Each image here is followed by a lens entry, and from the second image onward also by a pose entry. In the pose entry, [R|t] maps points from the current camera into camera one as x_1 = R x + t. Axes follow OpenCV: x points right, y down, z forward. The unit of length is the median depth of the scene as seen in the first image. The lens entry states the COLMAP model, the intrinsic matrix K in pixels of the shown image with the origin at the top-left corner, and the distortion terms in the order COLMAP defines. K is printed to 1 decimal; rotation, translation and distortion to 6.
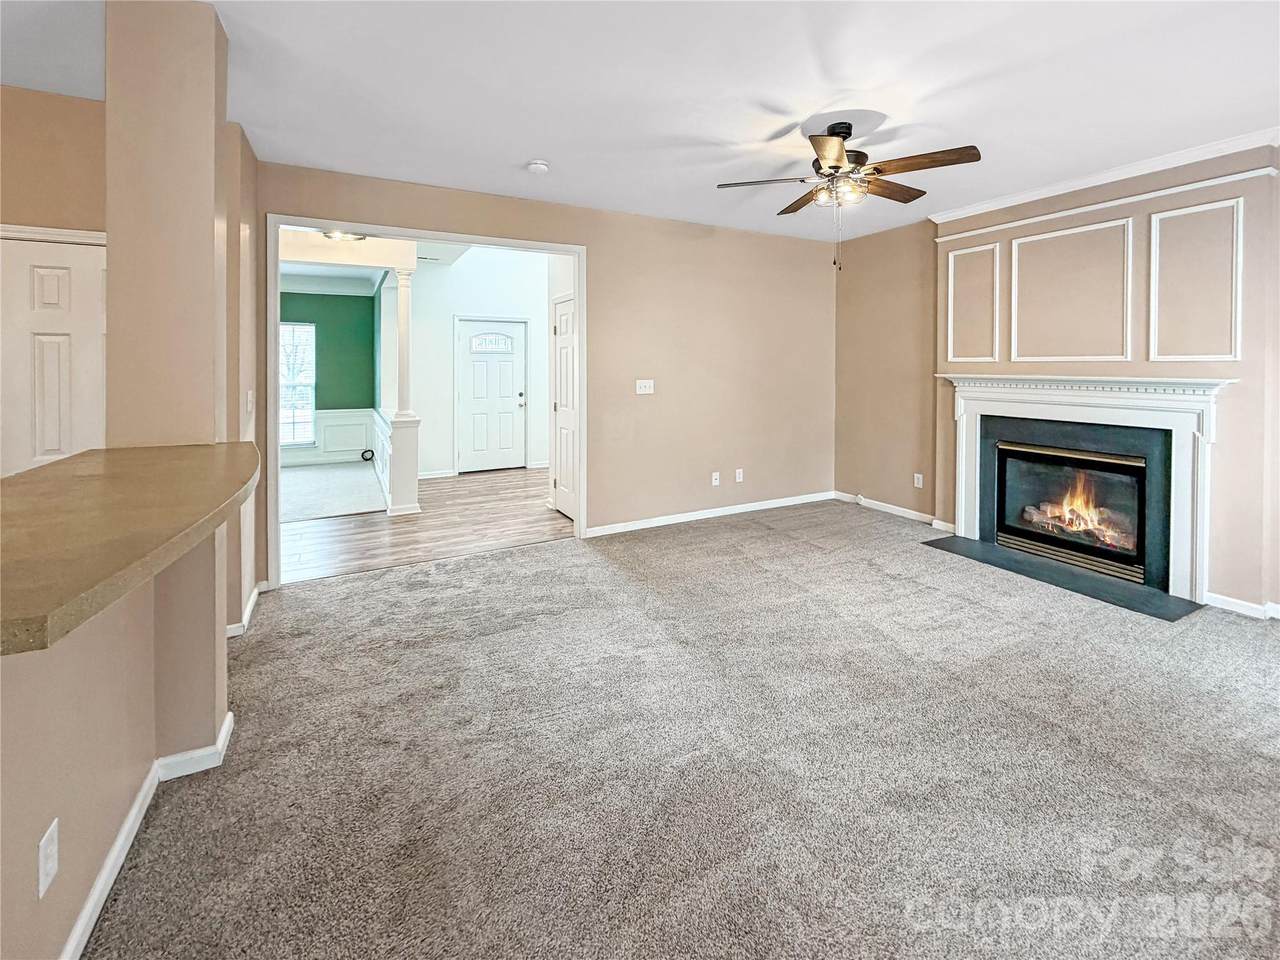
lens RADIAL K [[537.3, 0, 640.0], [0, 537.3, 480.0], [0, 0, 1]] dist [-0.000572, -0.000210]
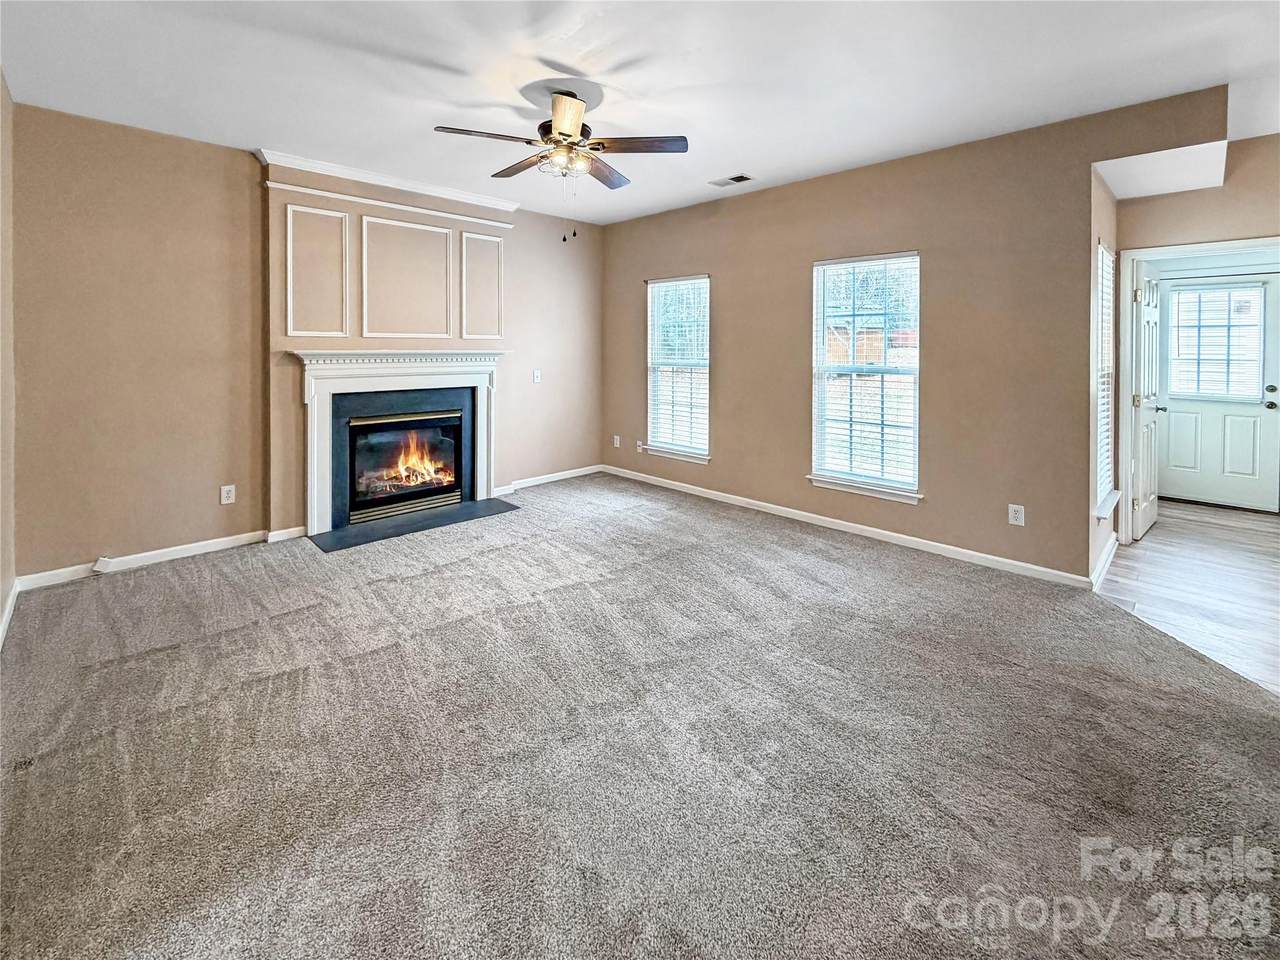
lens RADIAL K [[537.3, 0, 640.0], [0, 537.3, 480.0], [0, 0, 1]] dist [-0.000572, -0.000210]
pose [[-0.275707, -0.232792, 0.932627, -0.422118], [0.197516, 0.935808, 0.291977, -0.157378], [-0.940730, 0.264709, -0.212029, 0.786425]]
